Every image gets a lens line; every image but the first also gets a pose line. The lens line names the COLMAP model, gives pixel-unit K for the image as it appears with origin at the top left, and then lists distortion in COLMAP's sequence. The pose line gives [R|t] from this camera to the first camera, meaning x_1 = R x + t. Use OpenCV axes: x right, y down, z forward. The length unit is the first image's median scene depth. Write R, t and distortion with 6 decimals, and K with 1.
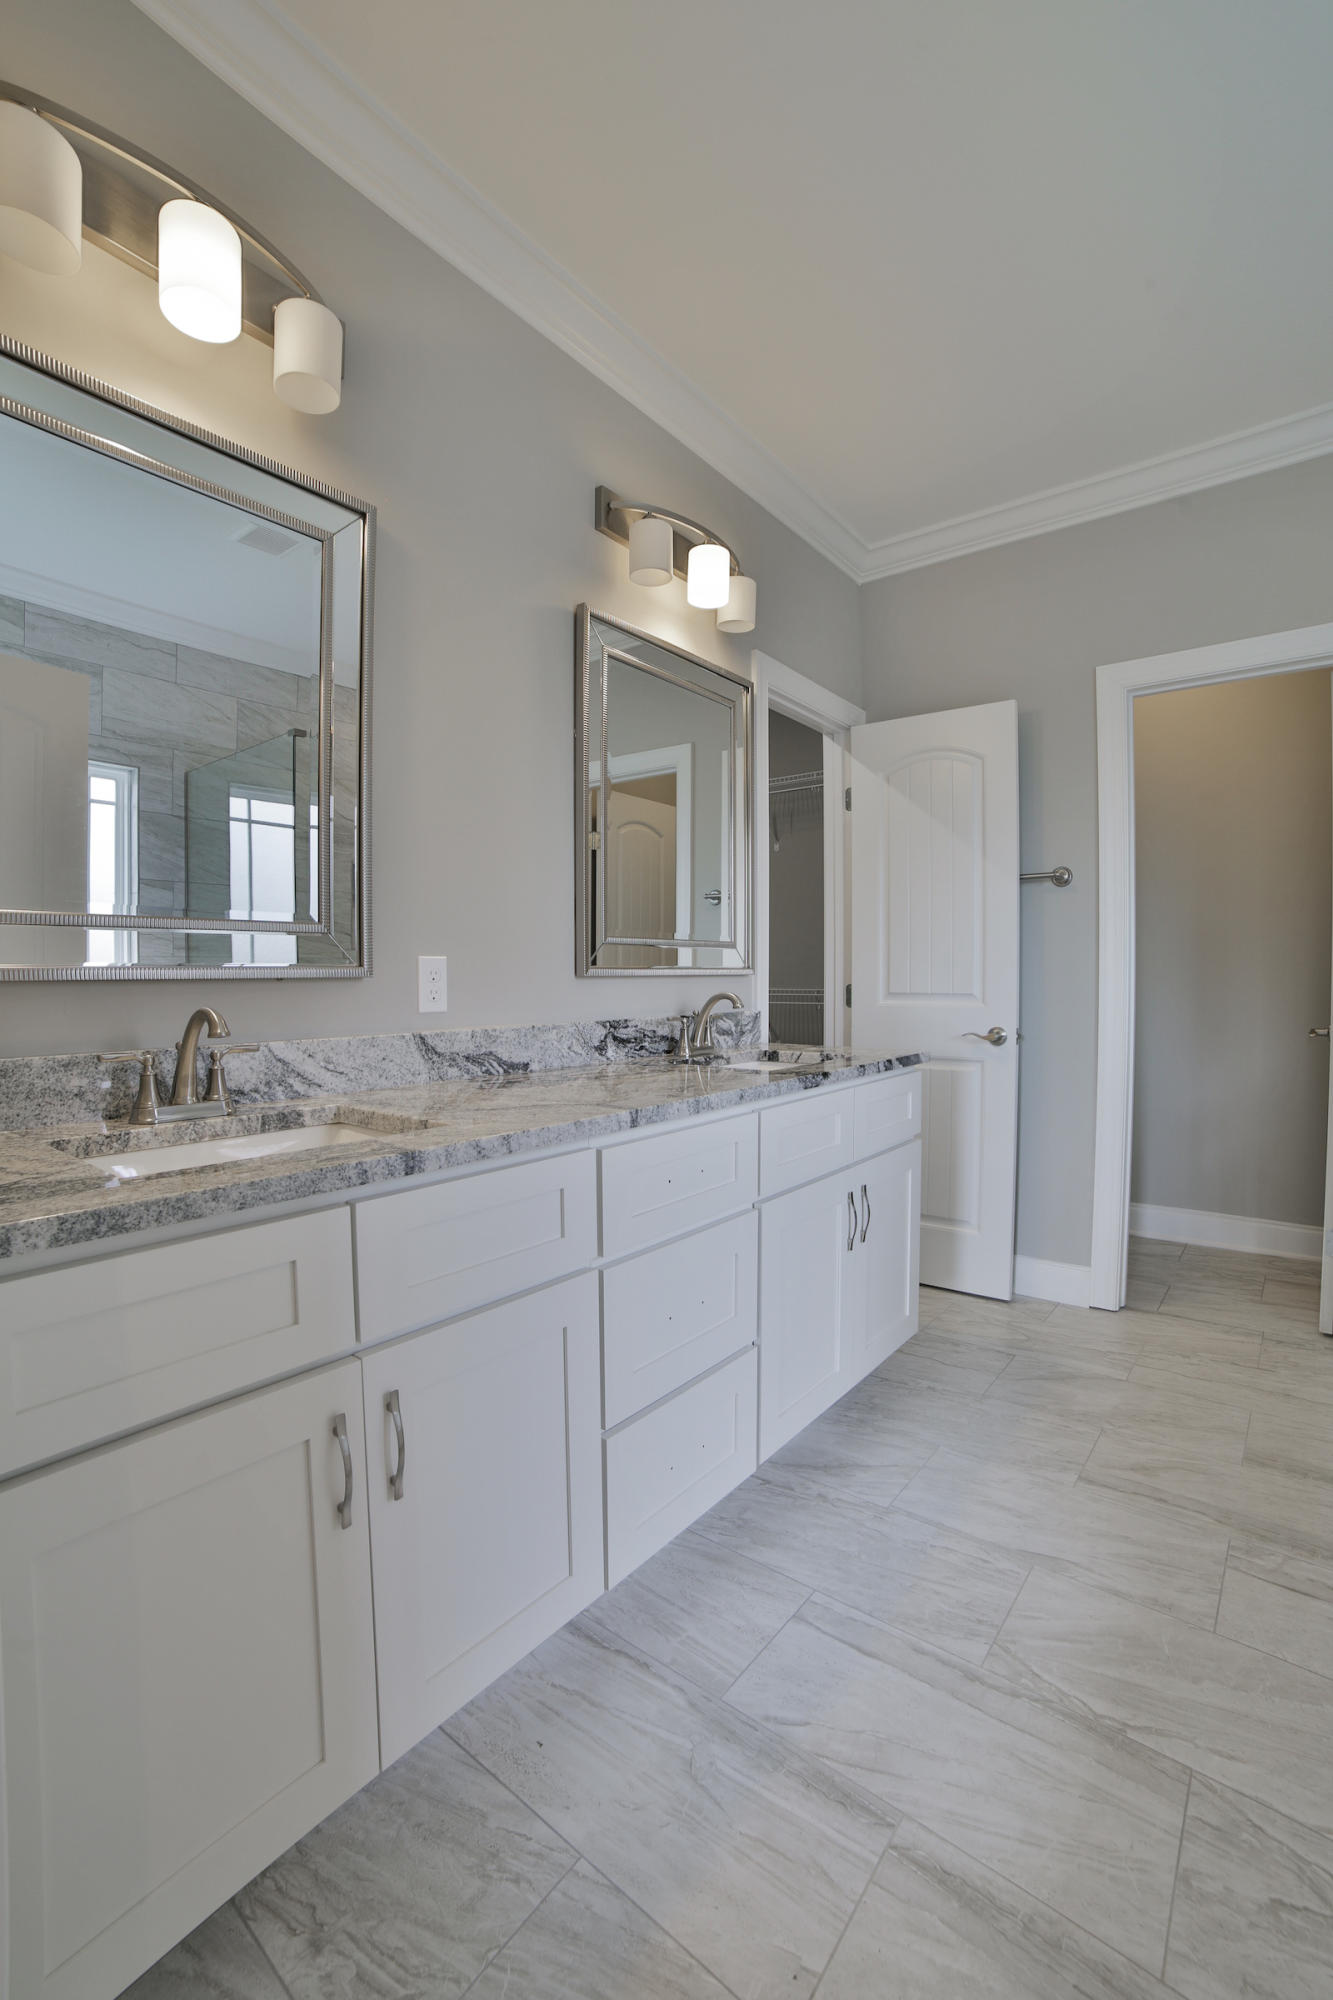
lens RADIAL K [[850.4, 0, 666.5], [0, 850.4, 1000.0], [0, 0, 1]] dist [-0.089989, 0.027277]
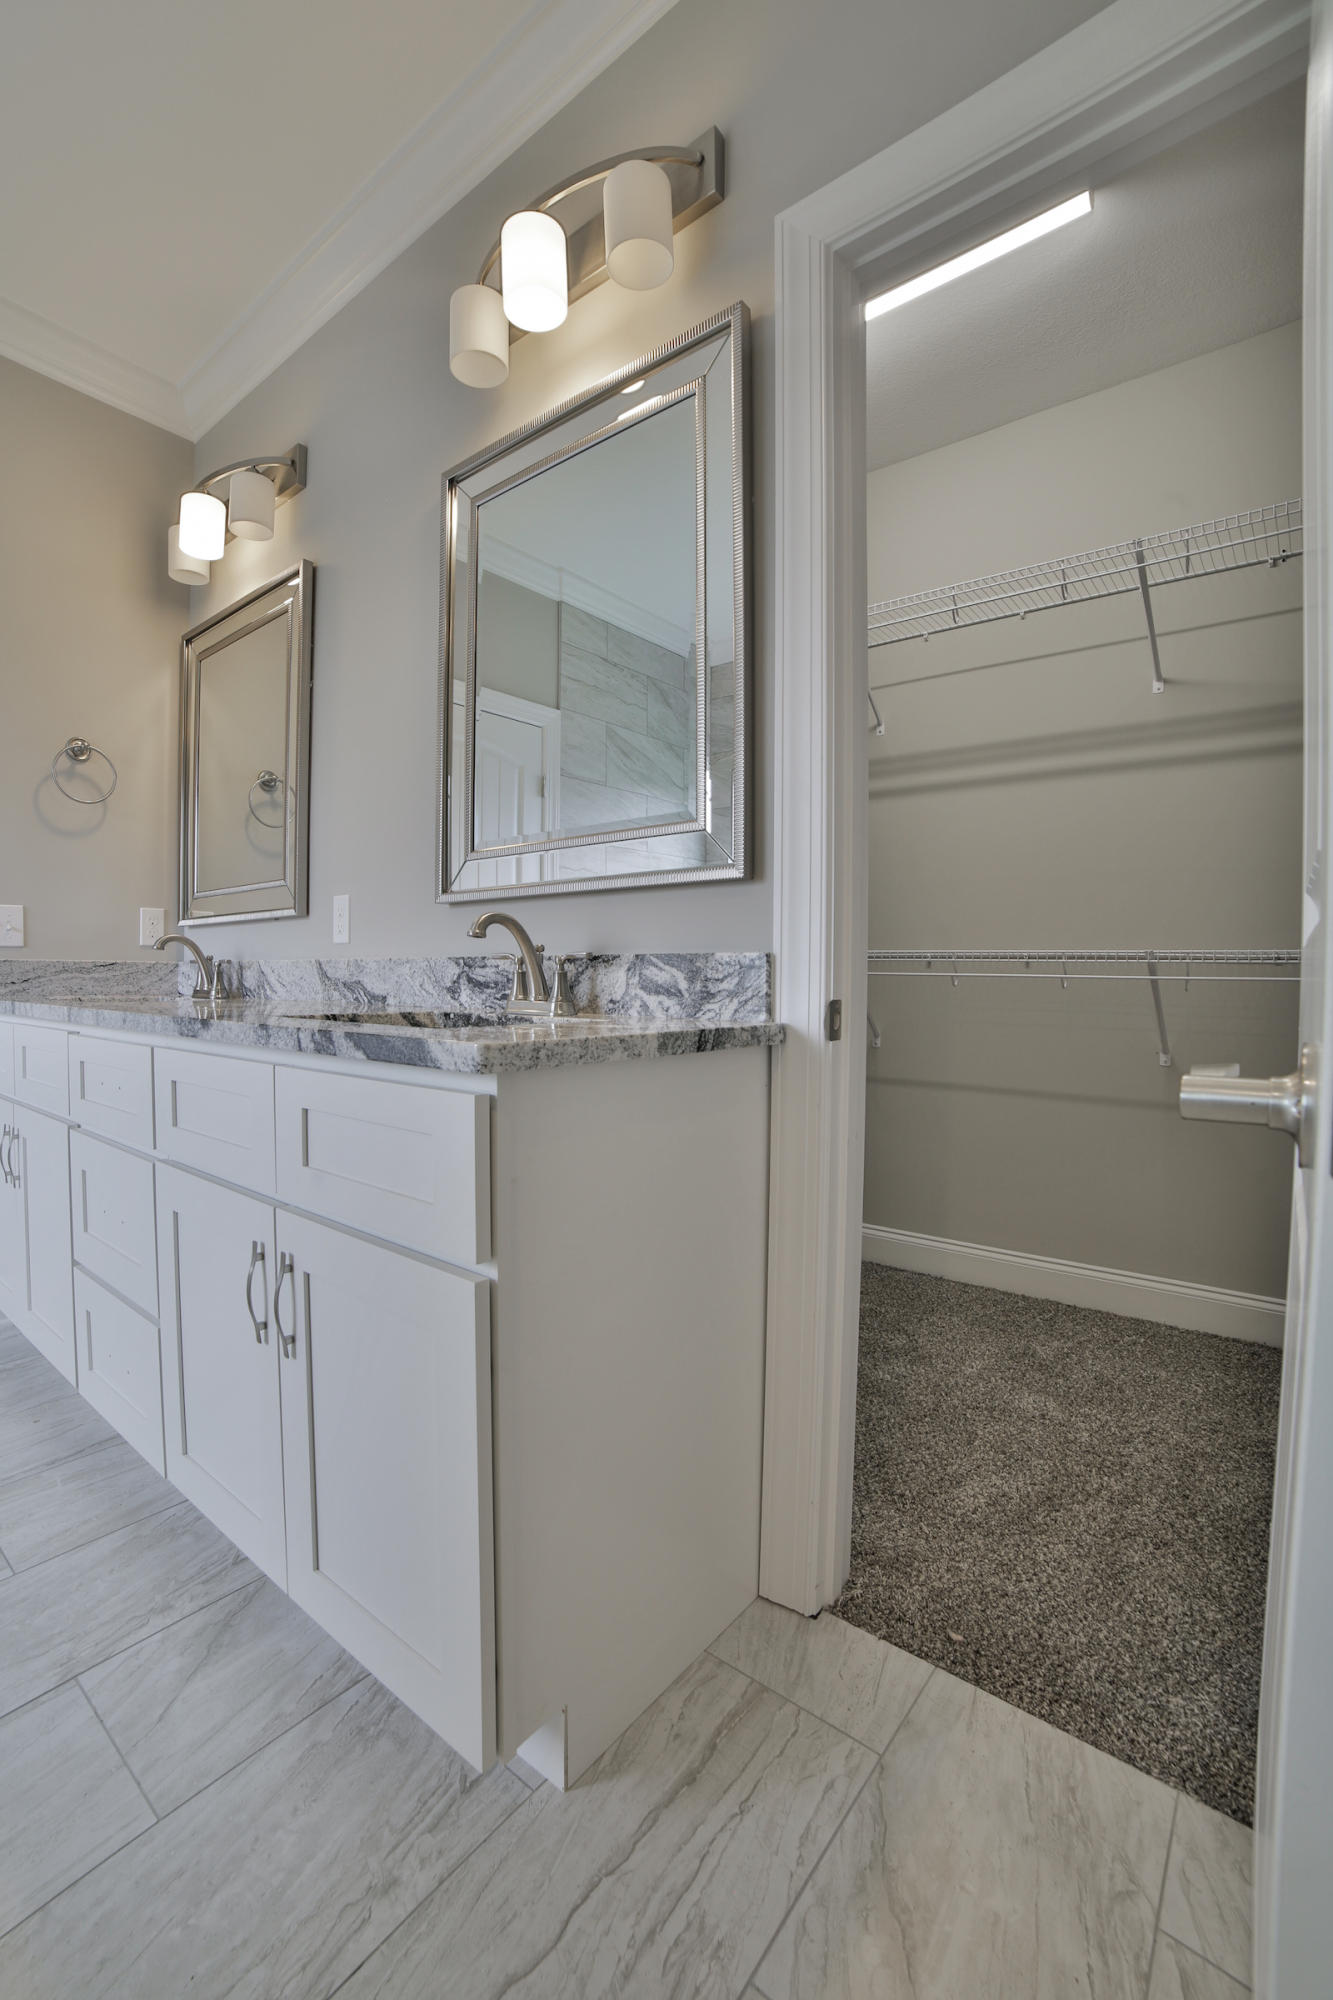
lens RADIAL K [[850.4, 0, 666.5], [0, 850.4, 1000.0], [0, 0, 1]] dist [-0.089989, 0.027277]
pose [[0.003330, 0.032652, -0.999461, 0.769537], [-0.035939, 0.998825, 0.032512, 0.033875], [0.999348, 0.035811, 0.004499, 1.259192]]
